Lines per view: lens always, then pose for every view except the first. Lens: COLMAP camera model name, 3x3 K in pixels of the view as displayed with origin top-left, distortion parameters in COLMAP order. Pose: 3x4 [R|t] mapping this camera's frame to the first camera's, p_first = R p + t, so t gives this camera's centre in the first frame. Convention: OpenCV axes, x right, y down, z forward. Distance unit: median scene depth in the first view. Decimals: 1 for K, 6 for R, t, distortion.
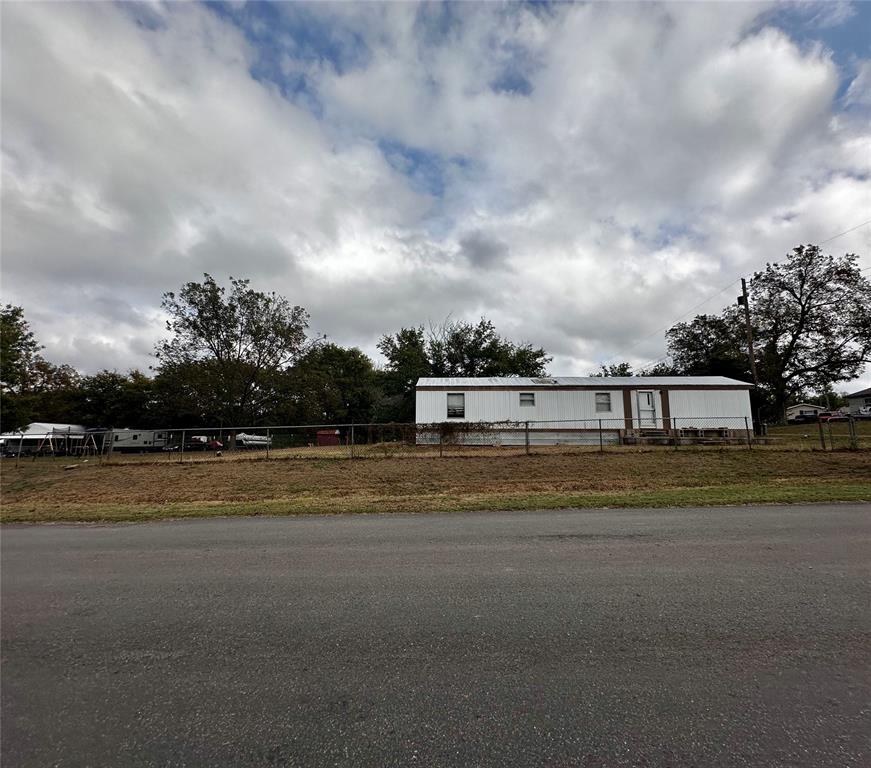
lens RADIAL K [[410.6, 0, 435.5], [0, 410.6, 384.0], [0, 0, 1]] dist [0.000033, -0.000003]
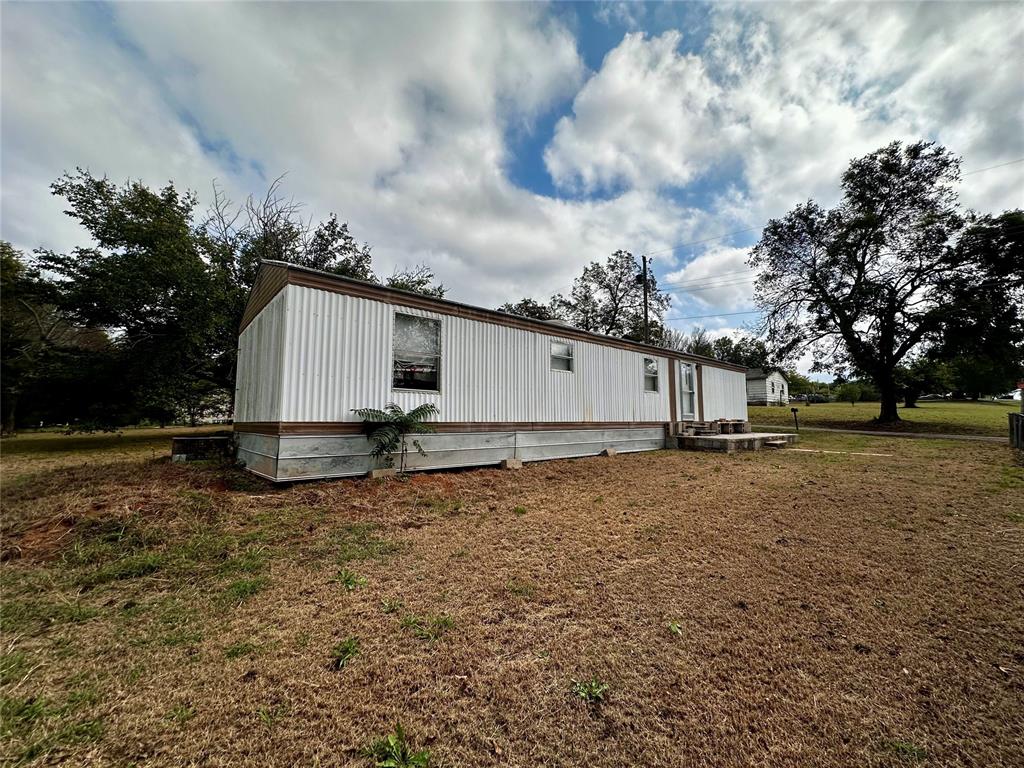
lens RADIAL K [[411.3, 0, 516.0], [0, 411.3, 383.7], [0, 0, 1]] dist [-0.002482, 0.000310]
pose [[0.739294, 0.058998, 0.670793, -0.115505], [-0.097437, 0.995043, 0.019872, 0.062374], [-0.666296, -0.080051, 0.741378, 0.691114]]
